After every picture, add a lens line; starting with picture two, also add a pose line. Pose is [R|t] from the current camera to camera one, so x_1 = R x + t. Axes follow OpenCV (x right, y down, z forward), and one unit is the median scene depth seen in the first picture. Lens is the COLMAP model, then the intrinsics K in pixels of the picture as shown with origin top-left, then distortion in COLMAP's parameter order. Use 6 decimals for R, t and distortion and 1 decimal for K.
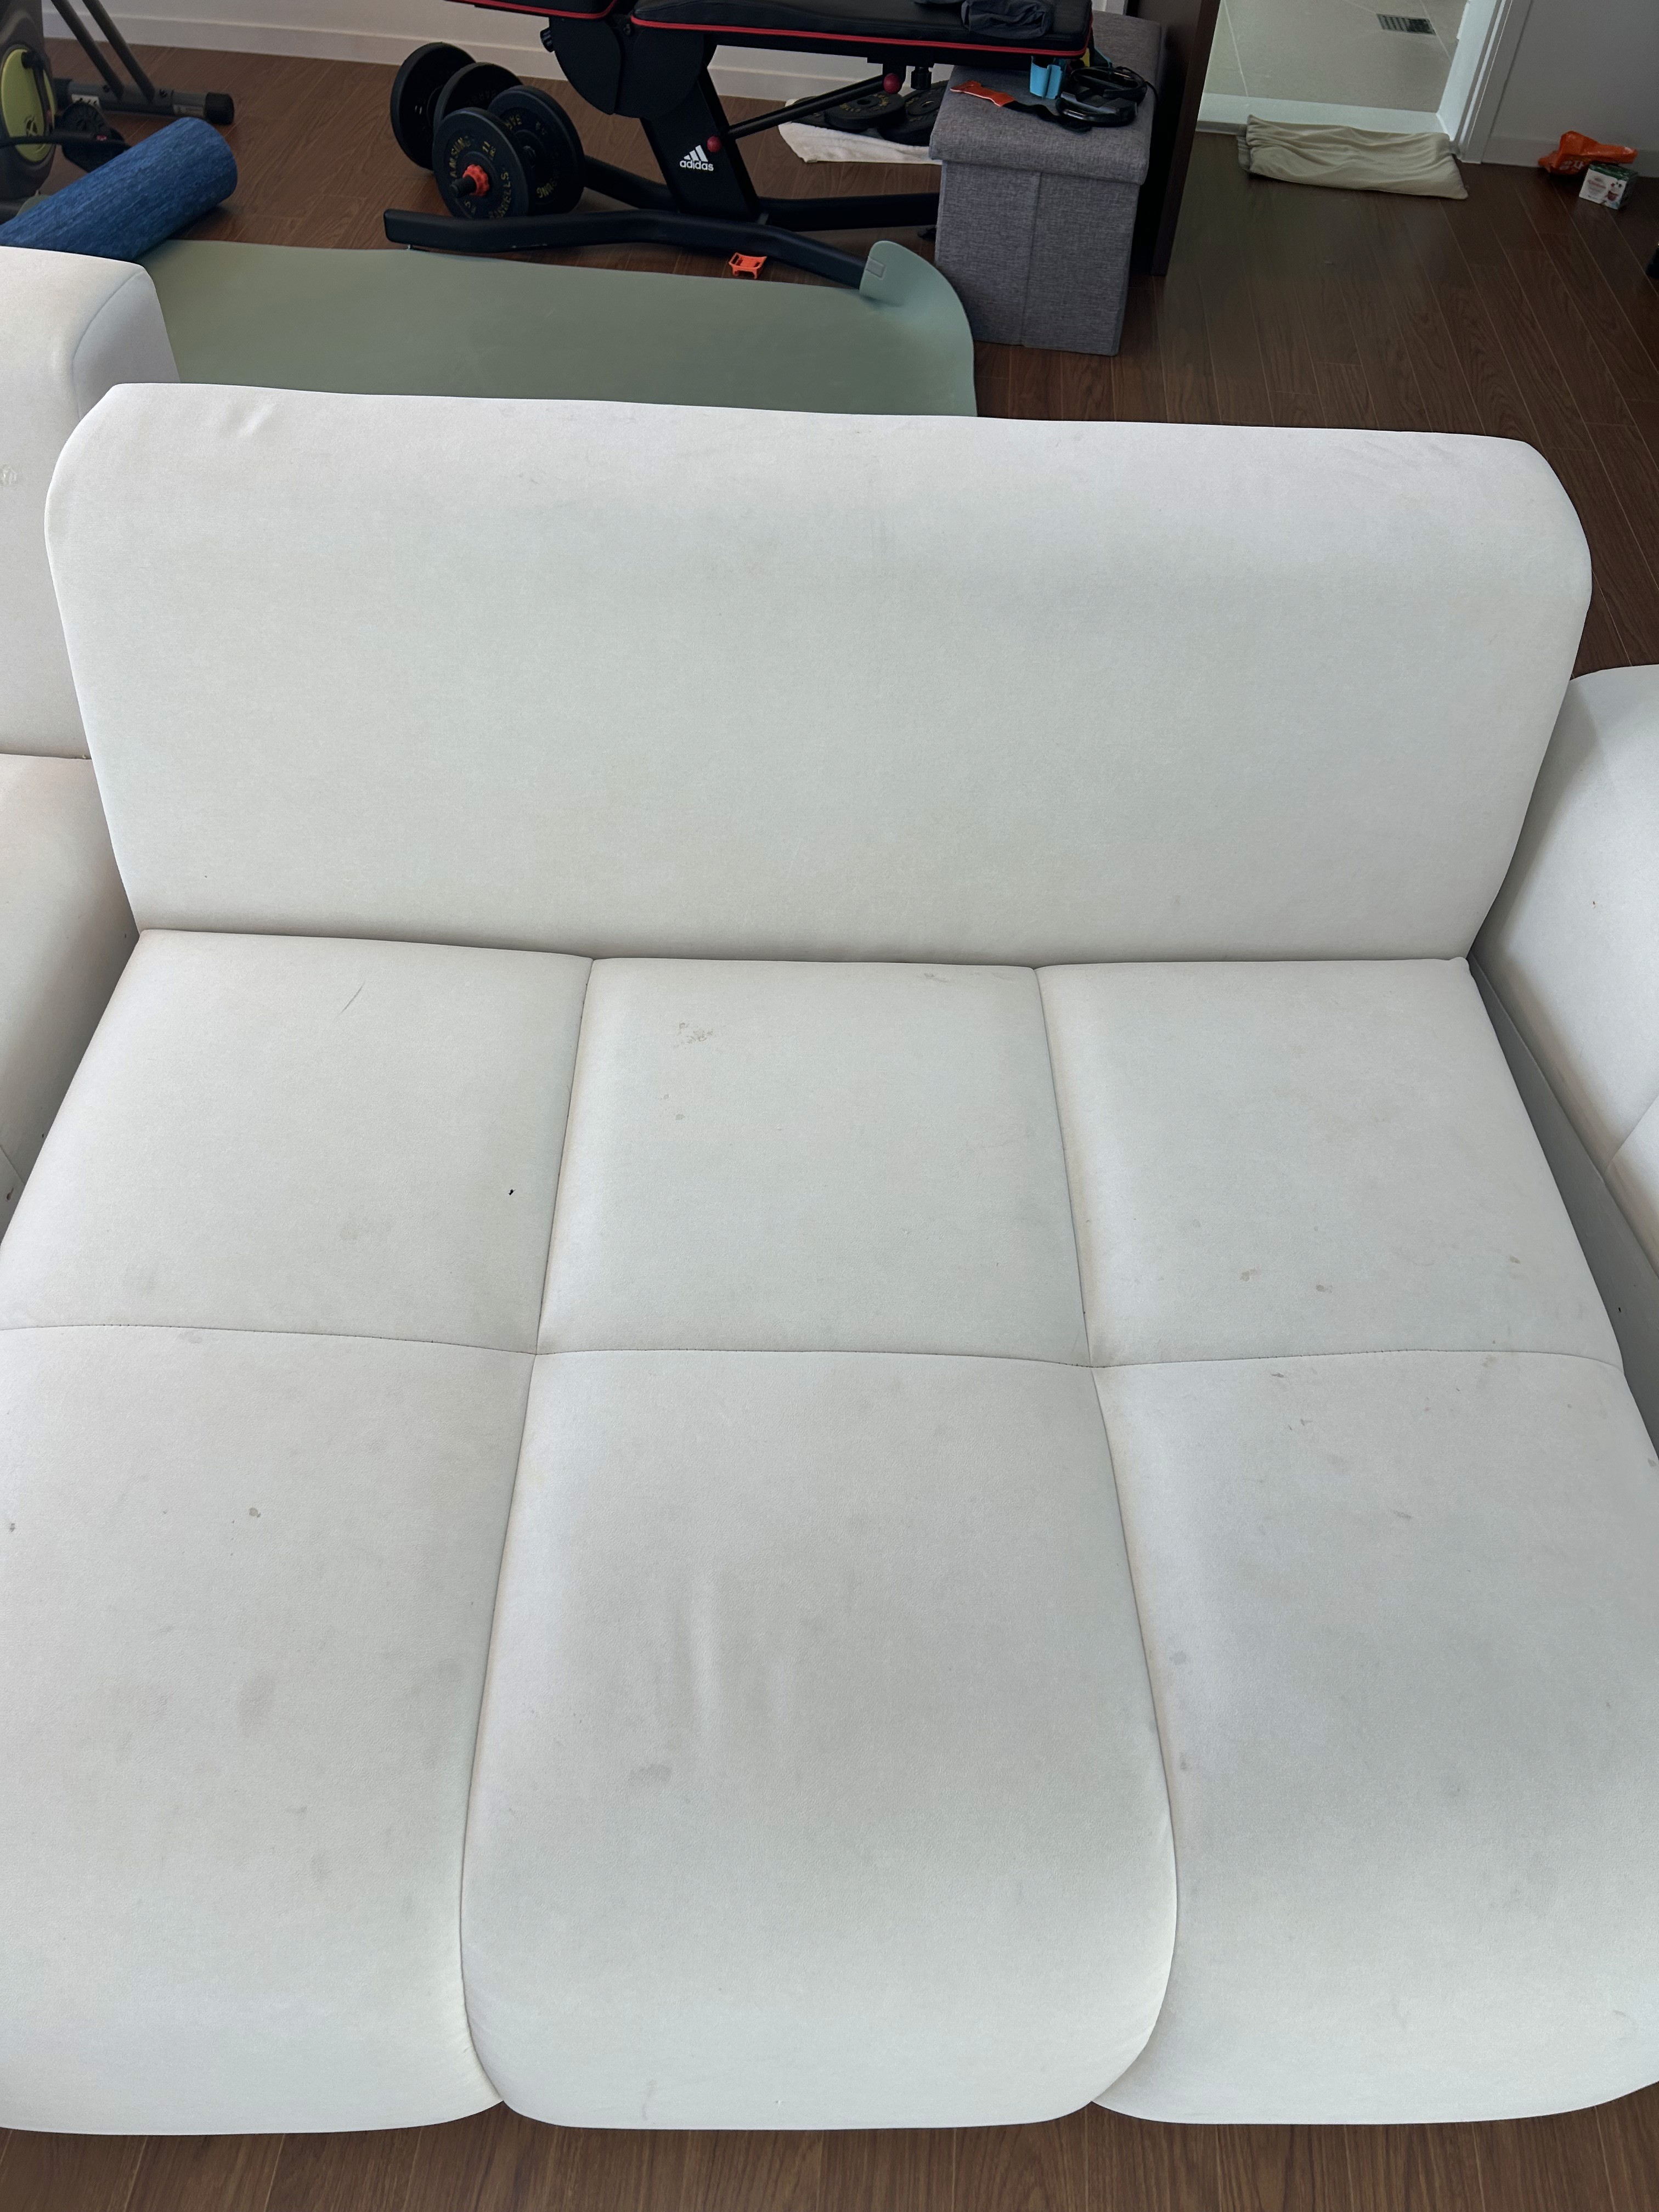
lens RADIAL K [[1673.2, 0, 828.9], [0, 1673.2, 1092.2], [0, 0, 1]] dist [0.048381, -0.050894]
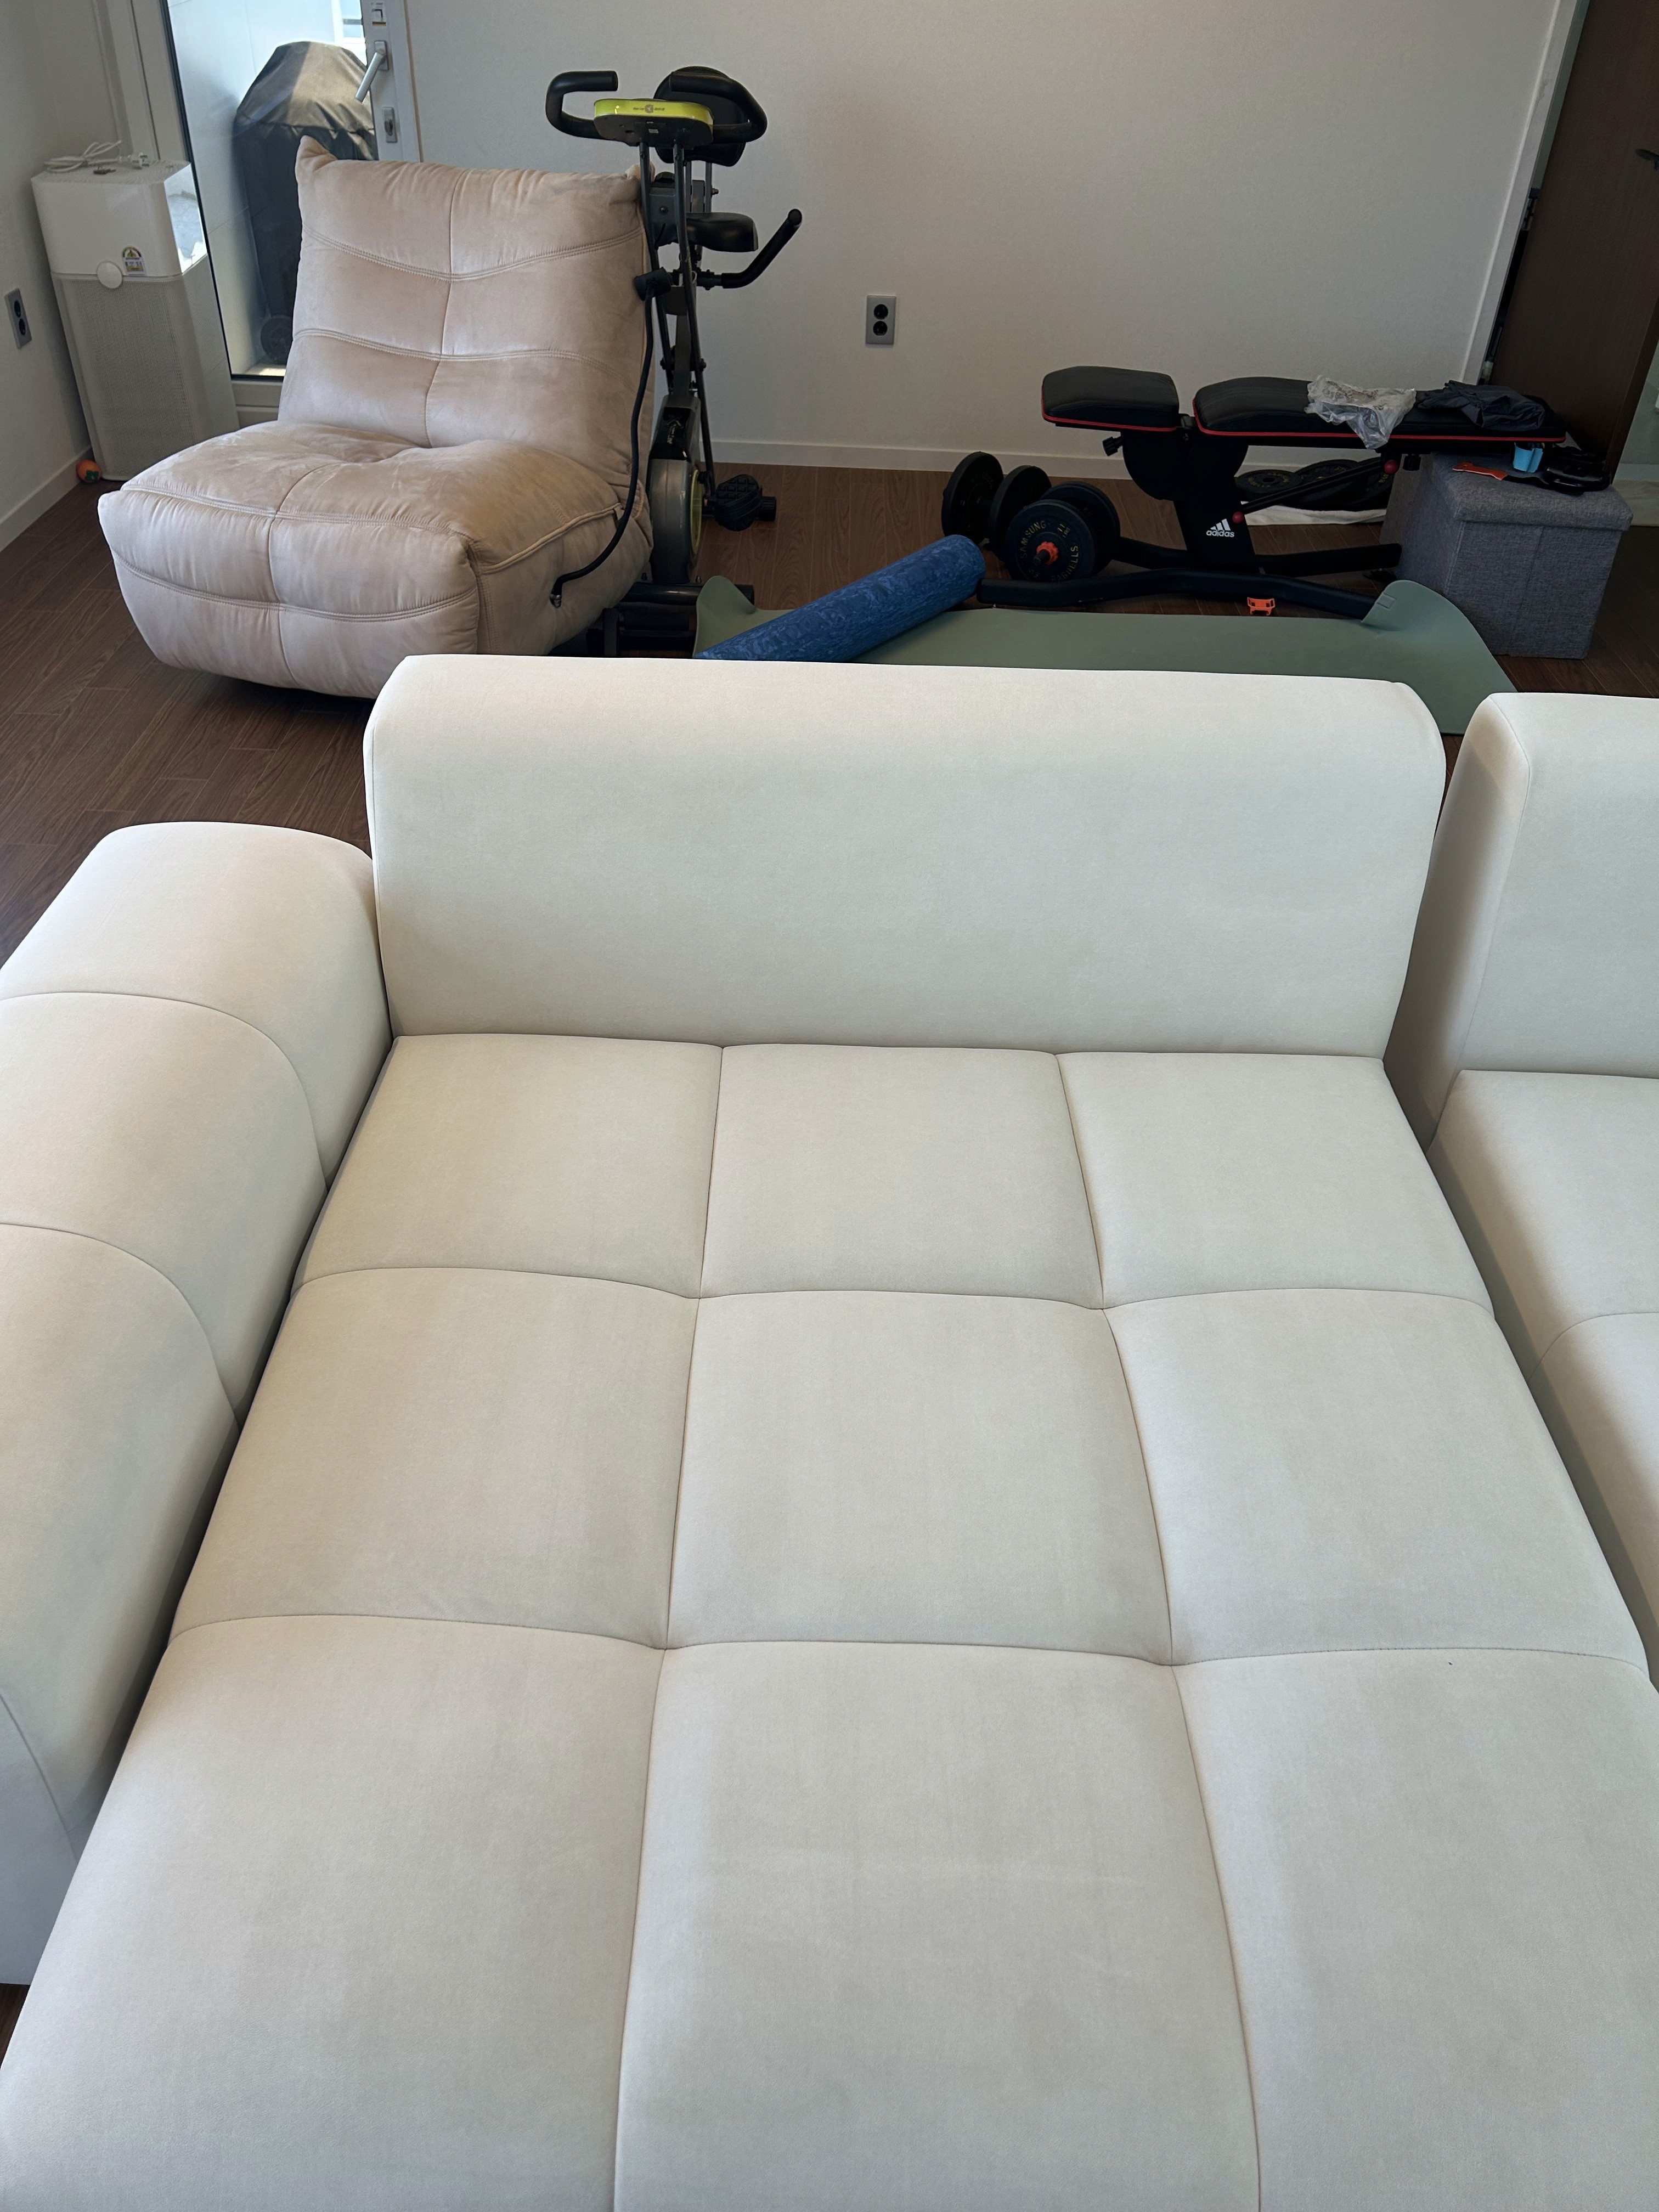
lens RADIAL K [[1674.4, 0, 829.5], [0, 1674.4, 1106.0], [0, 0, 1]] dist [0.048729, -0.049350]
pose [[0.997529, -0.055910, 0.042537, -0.490491], [0.062298, 0.983859, -0.167752, 0.065883], [-0.032471, 0.169987, 0.984911, -0.162901]]
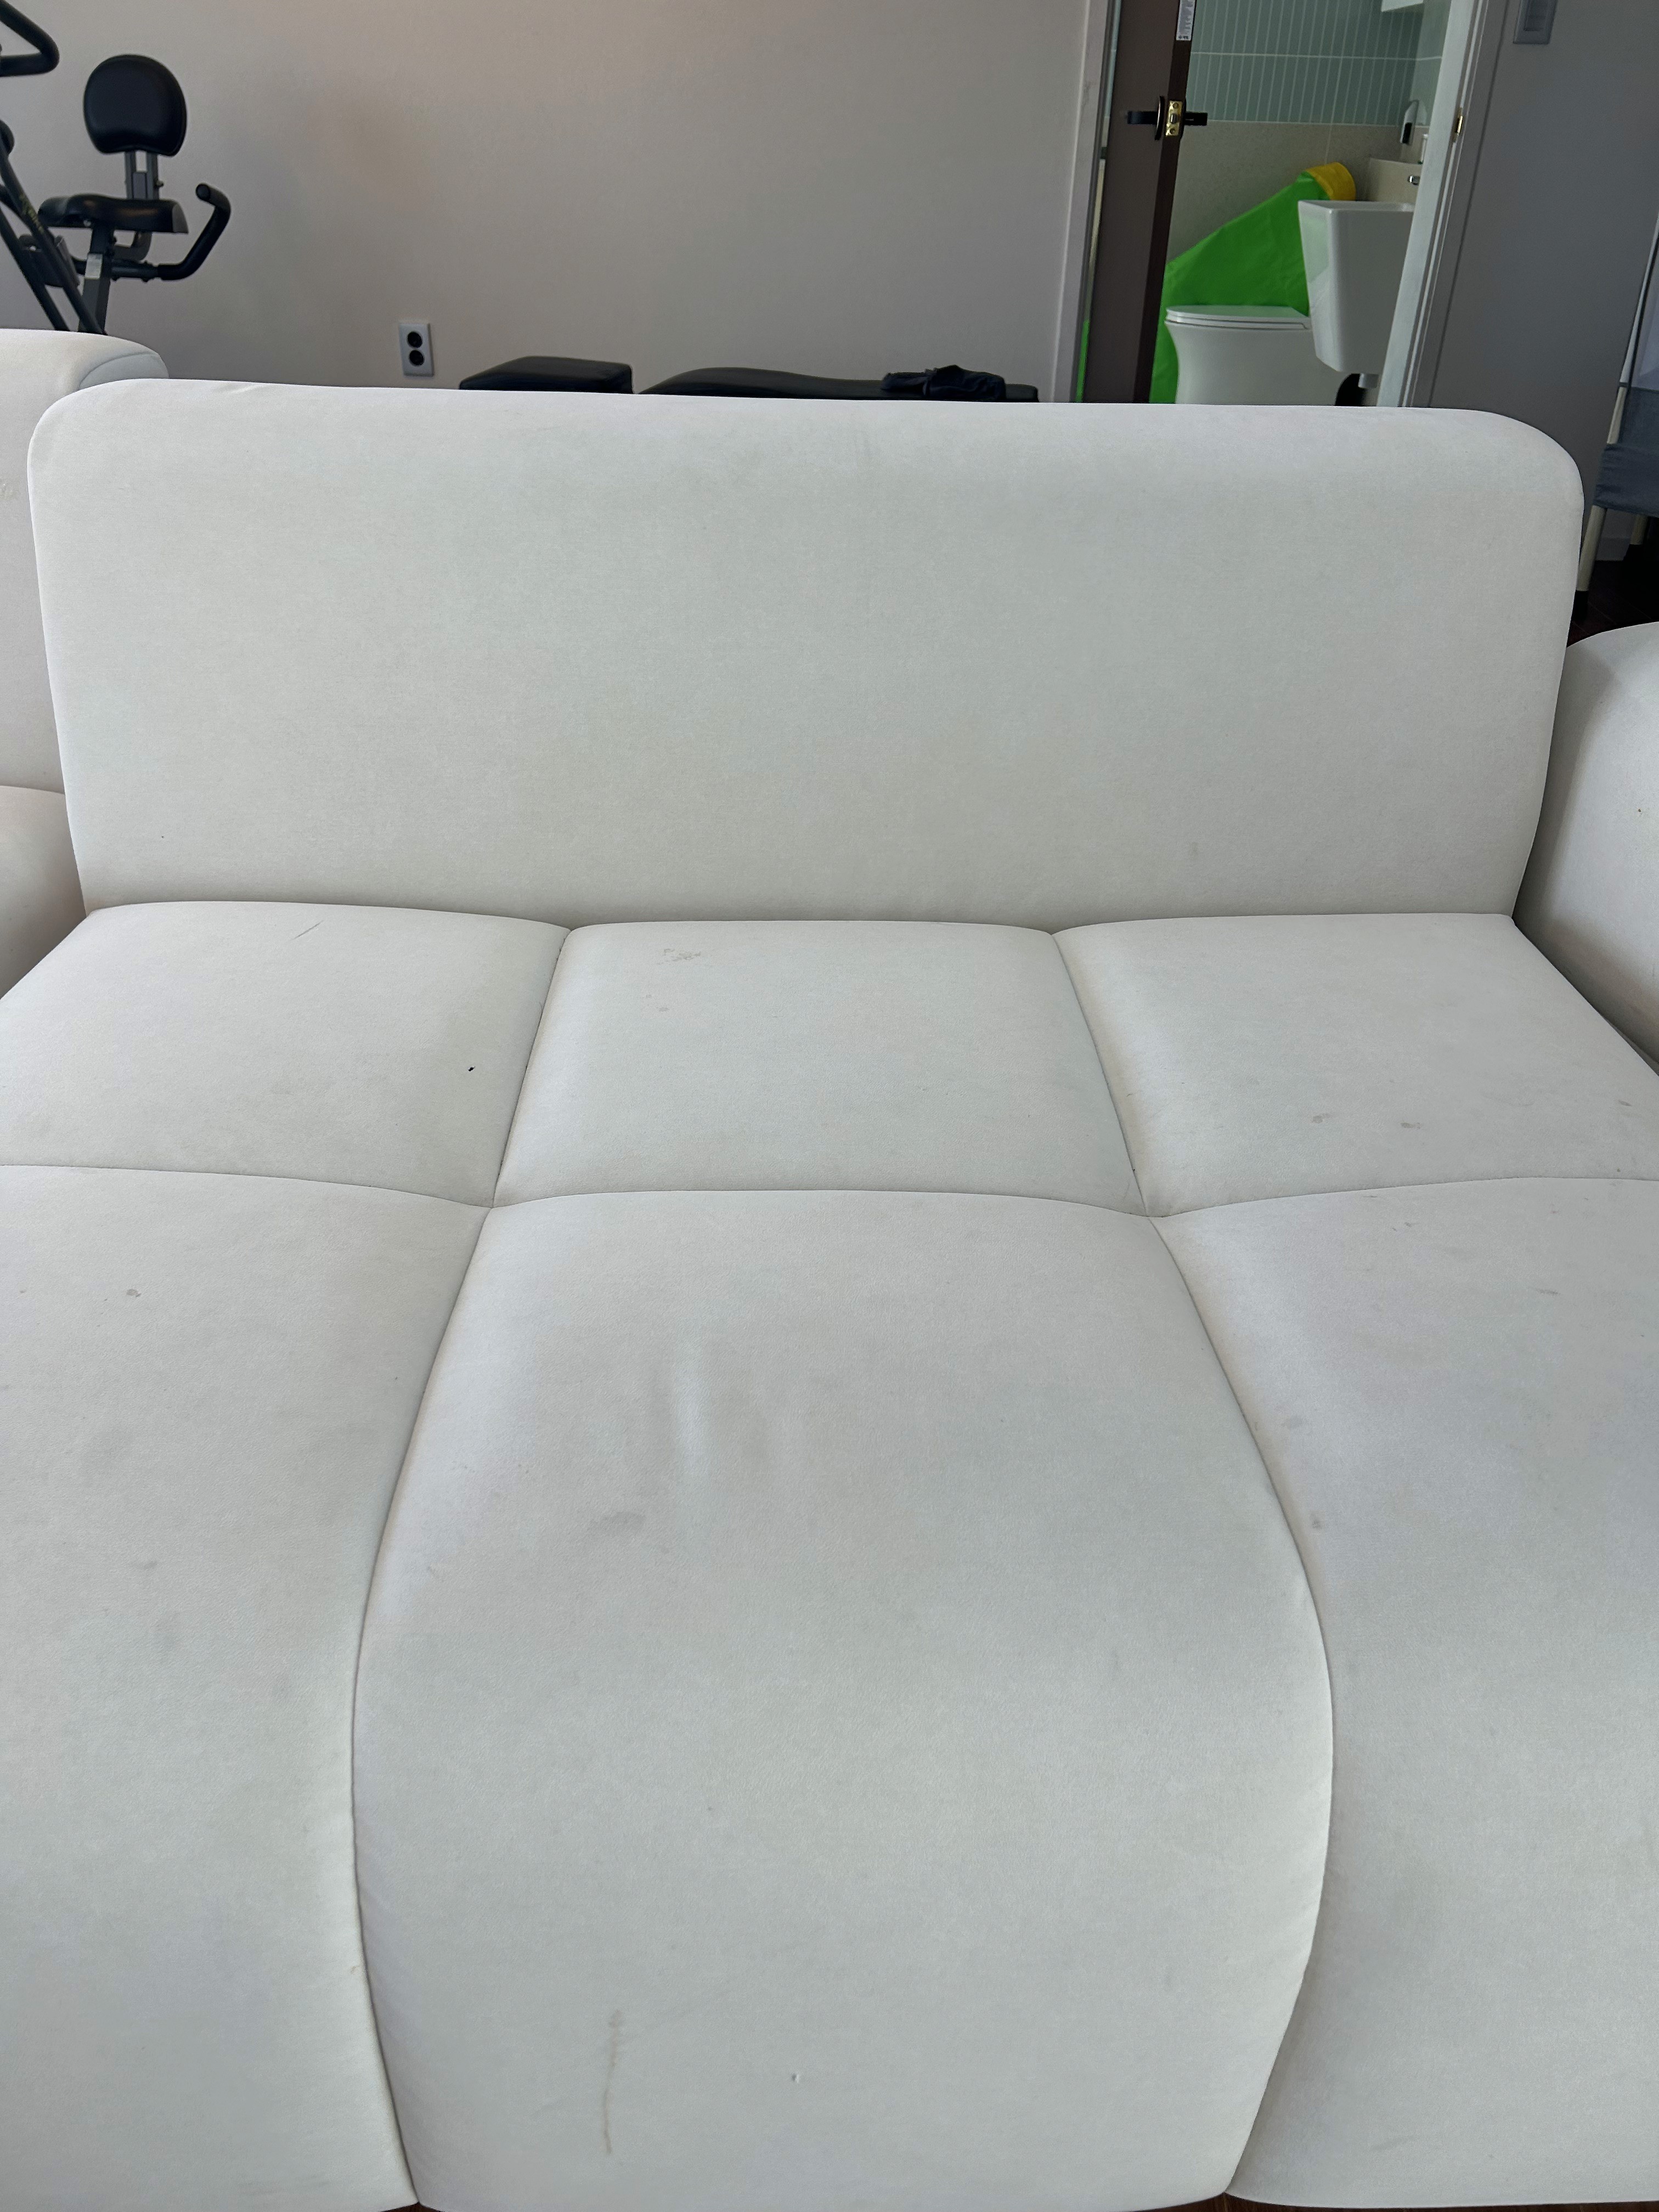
lens RADIAL K [[1673.2, 0, 828.9], [0, 1673.2, 1092.2], [0, 0, 1]] dist [0.048381, -0.050894]
pose [[0.999536, -0.030276, 0.003291, -0.002343], [0.029828, 0.951443, -0.306375, 0.151057], [0.006144, 0.306331, 0.951905, 0.073271]]
